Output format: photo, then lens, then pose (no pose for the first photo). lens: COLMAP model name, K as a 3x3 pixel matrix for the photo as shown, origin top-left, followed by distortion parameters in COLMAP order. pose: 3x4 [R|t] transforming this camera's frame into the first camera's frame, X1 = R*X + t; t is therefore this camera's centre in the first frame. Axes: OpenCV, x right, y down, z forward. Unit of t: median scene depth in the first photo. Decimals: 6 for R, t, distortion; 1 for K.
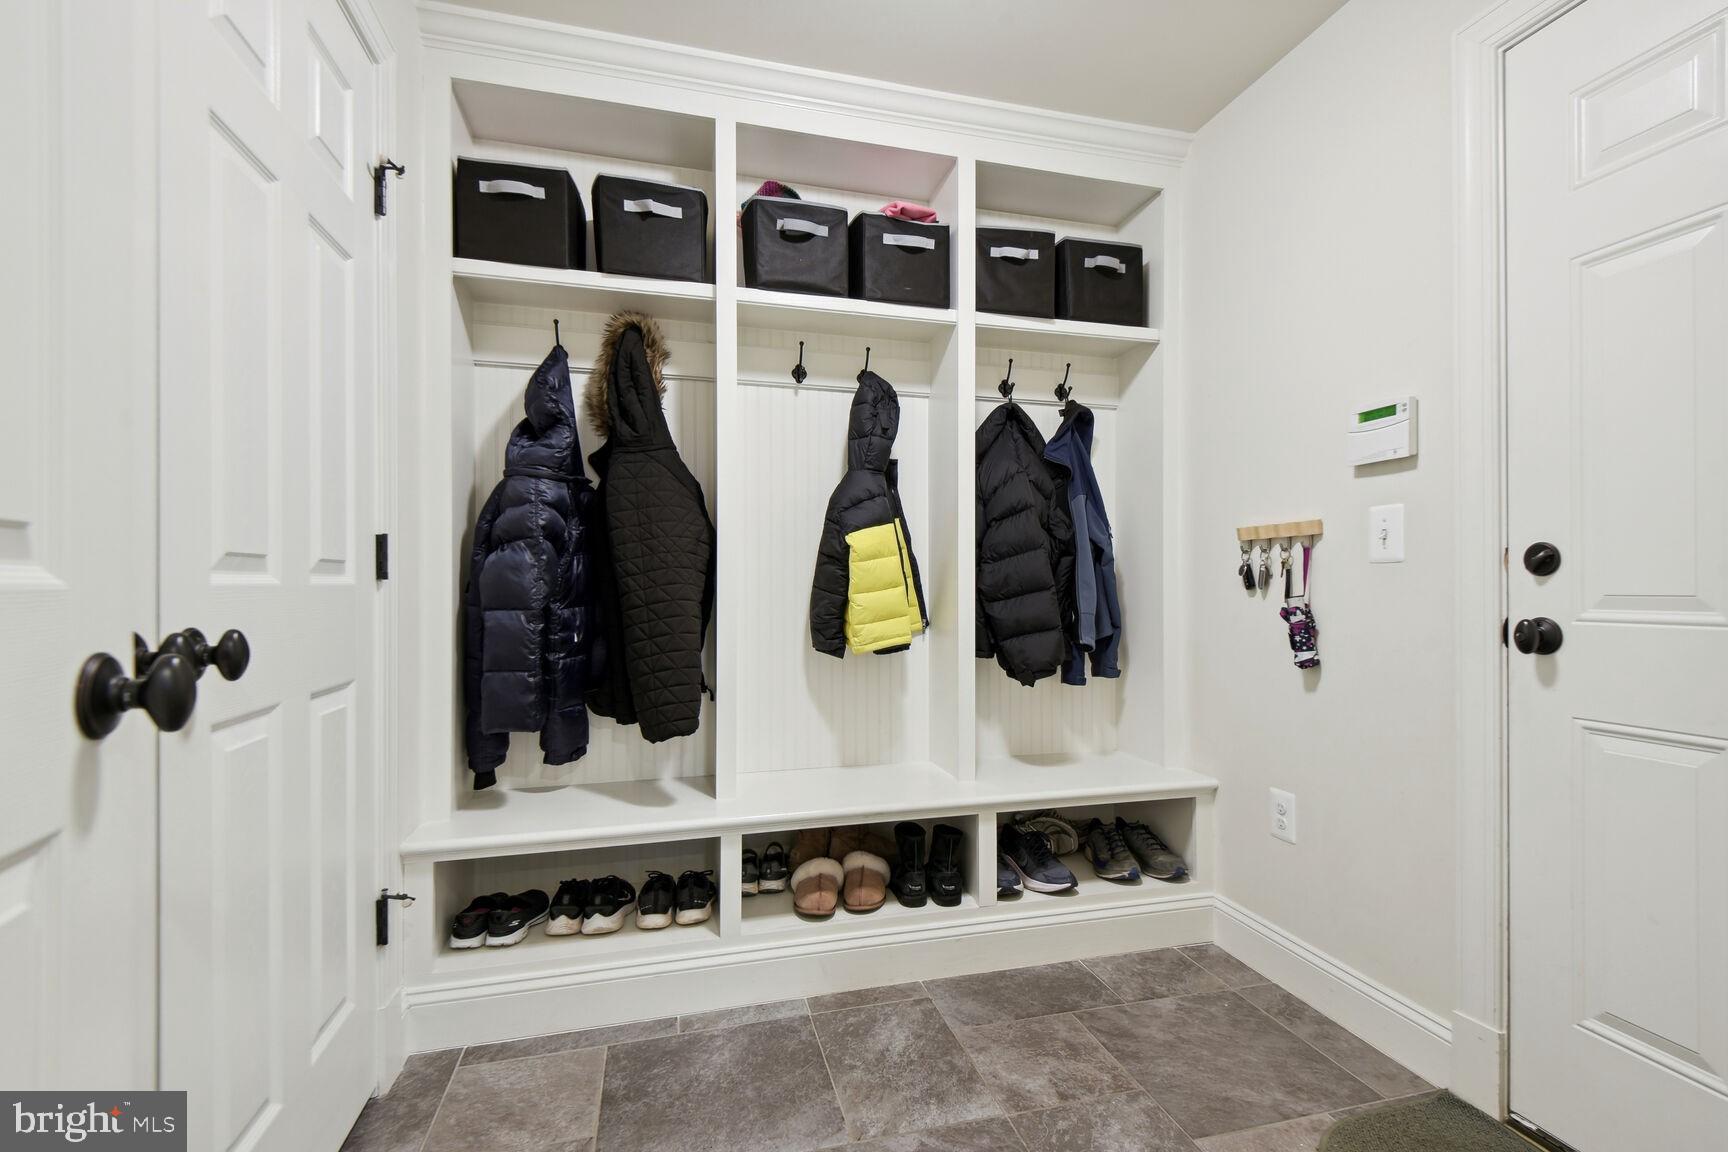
lens RADIAL K [[802.7, 0, 864.0], [0, 802.7, 576.0], [0, 0, 1]] dist [0.055158, -0.017661]
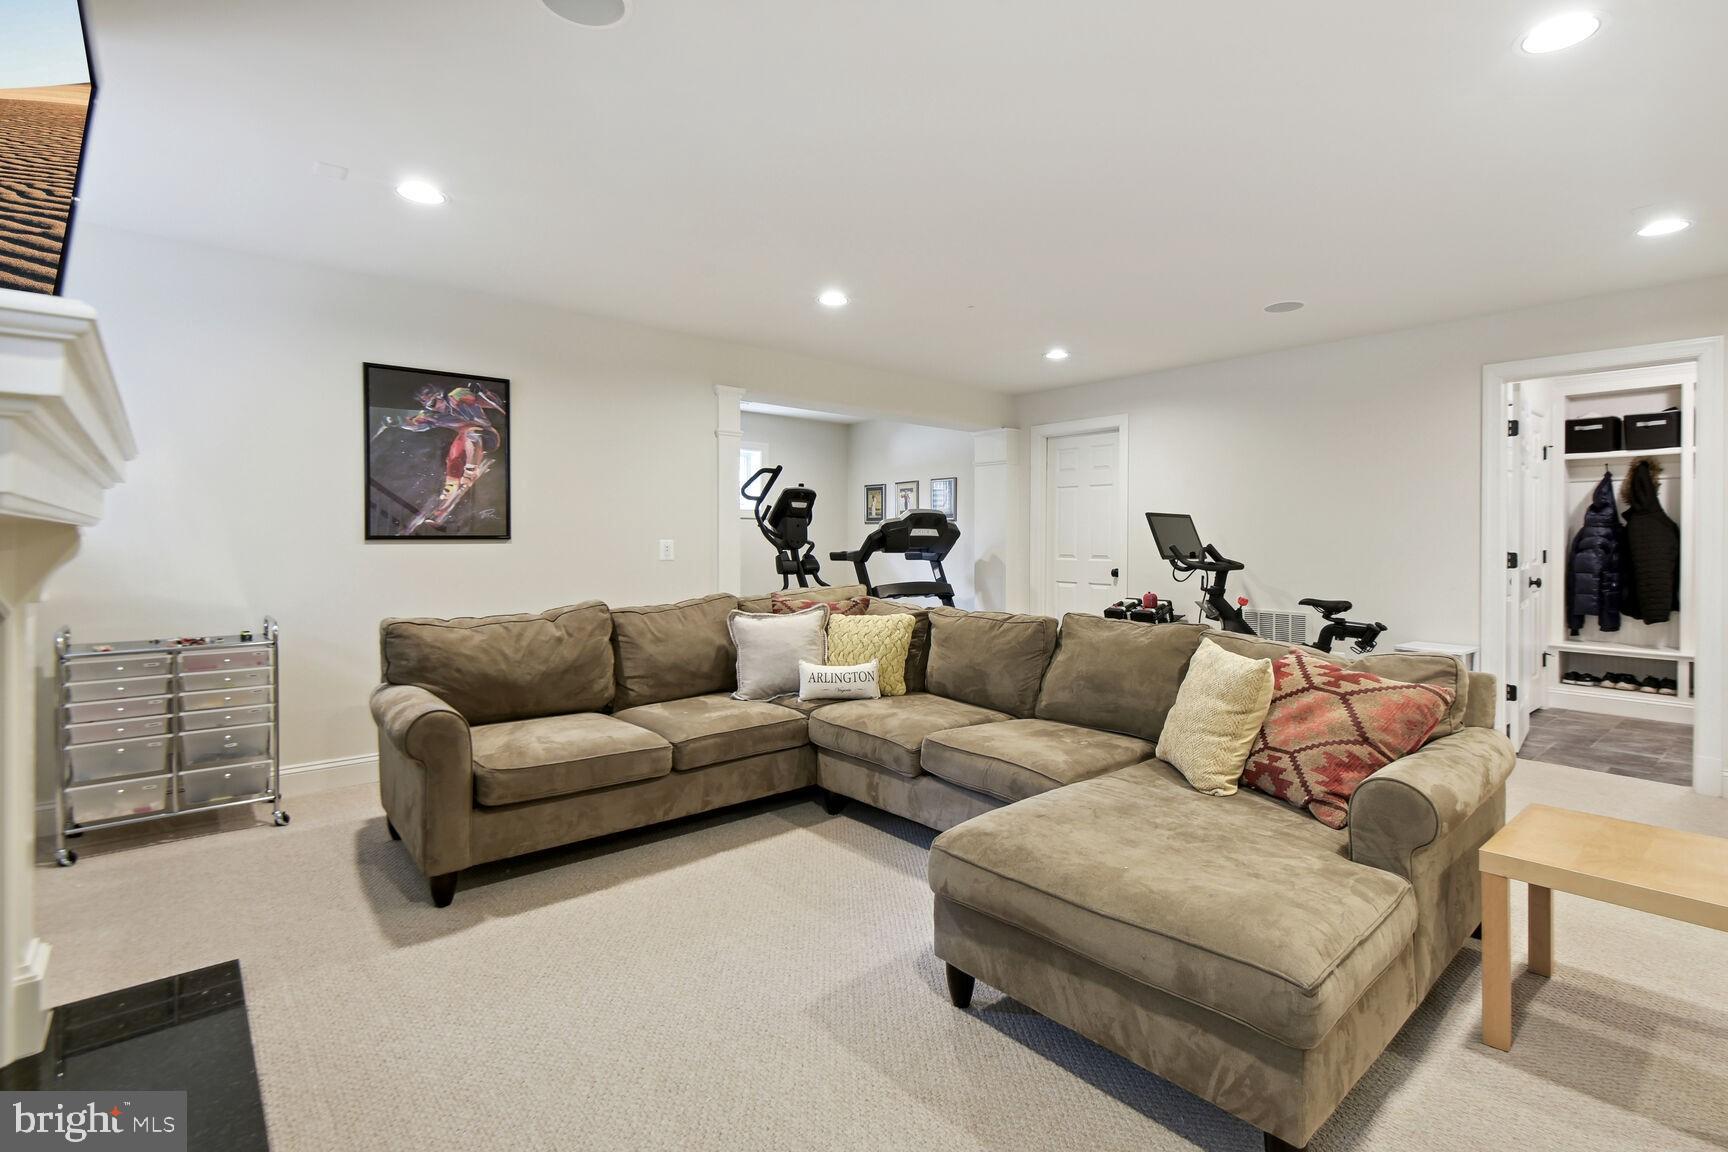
lens RADIAL K [[806.8, 0, 869.7], [0, 806.8, 546.4], [0, 0, 1]] dist [0.002384, -0.016896]
pose [[0.435128, 0.006848, -0.900342, 0.965786], [0.000588, 0.999969, 0.007890, -0.073262], [0.900368, -0.003962, 0.435111, -2.410947]]
